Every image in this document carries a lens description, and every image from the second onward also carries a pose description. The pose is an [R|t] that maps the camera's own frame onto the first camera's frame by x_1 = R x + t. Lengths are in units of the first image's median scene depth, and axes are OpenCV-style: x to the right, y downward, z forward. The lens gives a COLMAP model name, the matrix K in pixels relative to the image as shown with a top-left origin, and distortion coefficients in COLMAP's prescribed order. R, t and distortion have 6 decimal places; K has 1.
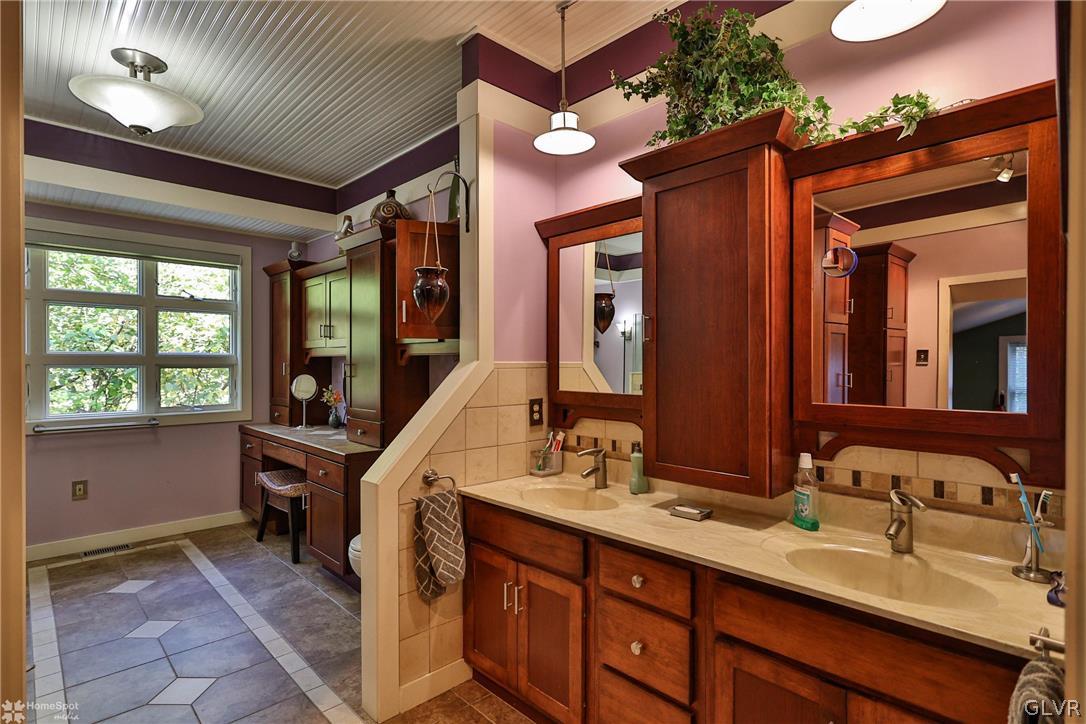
lens RADIAL K [[539.6, 0, 535.7], [0, 539.6, 366.1], [0, 0, 1]] dist [-0.006202, 0.004480]
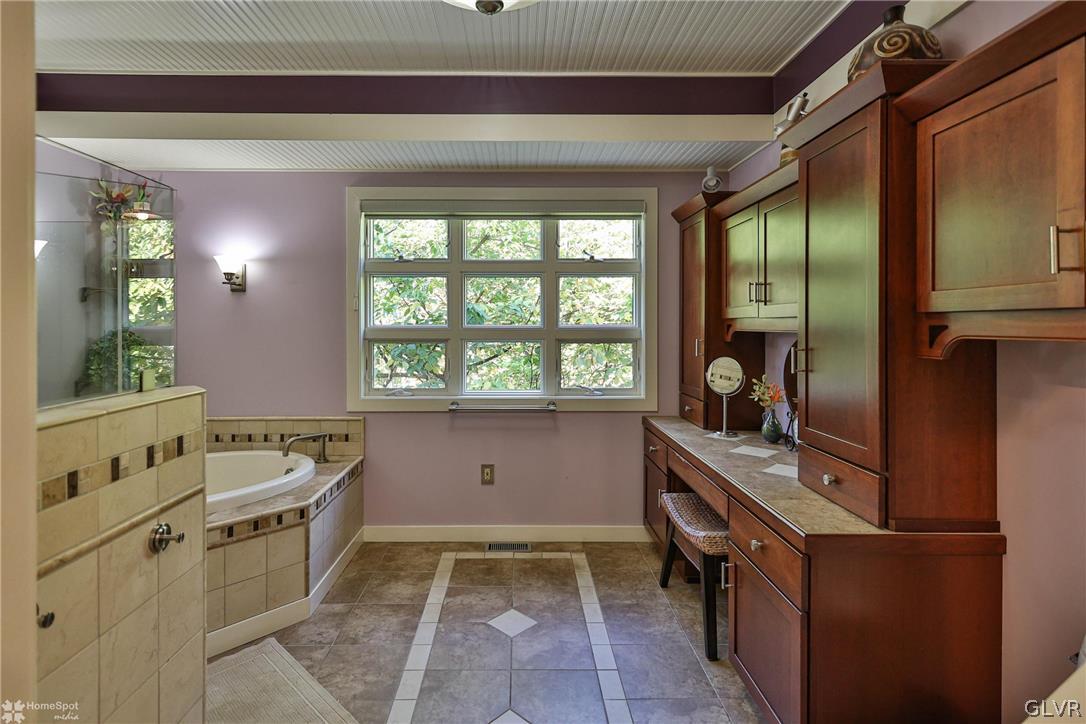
lens RADIAL K [[539.6, 0, 527.7], [0, 539.6, 327.7], [0, 0, 1]] dist [-0.006202, 0.004480]
pose [[0.731120, 0.002335, -0.682245, -0.149572], [-0.003316, 0.999994, -0.000132, -0.021134], [0.682241, 0.002359, 0.731124, 0.338489]]
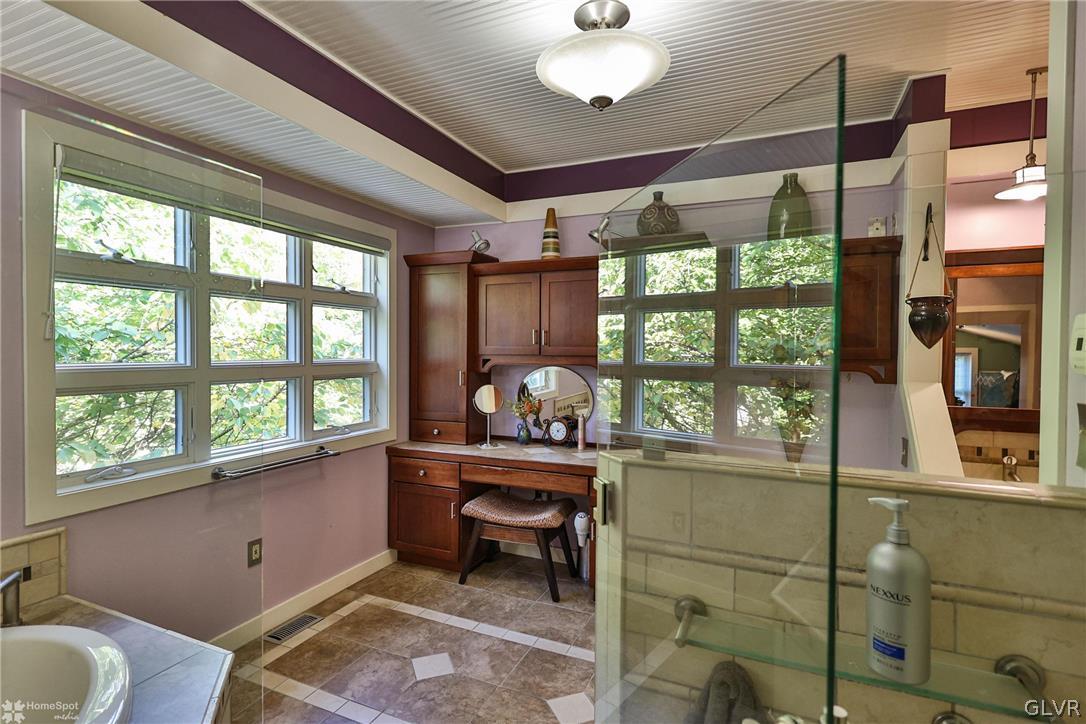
lens RADIAL K [[539.6, 0, 518.3], [0, 539.6, 359.5], [0, 0, 1]] dist [-0.006202, 0.004480]
pose [[0.929043, -0.002161, 0.369965, -0.725087], [-0.003394, 0.999891, 0.014363, -0.038790], [-0.369955, -0.014600, 0.928935, 0.180113]]
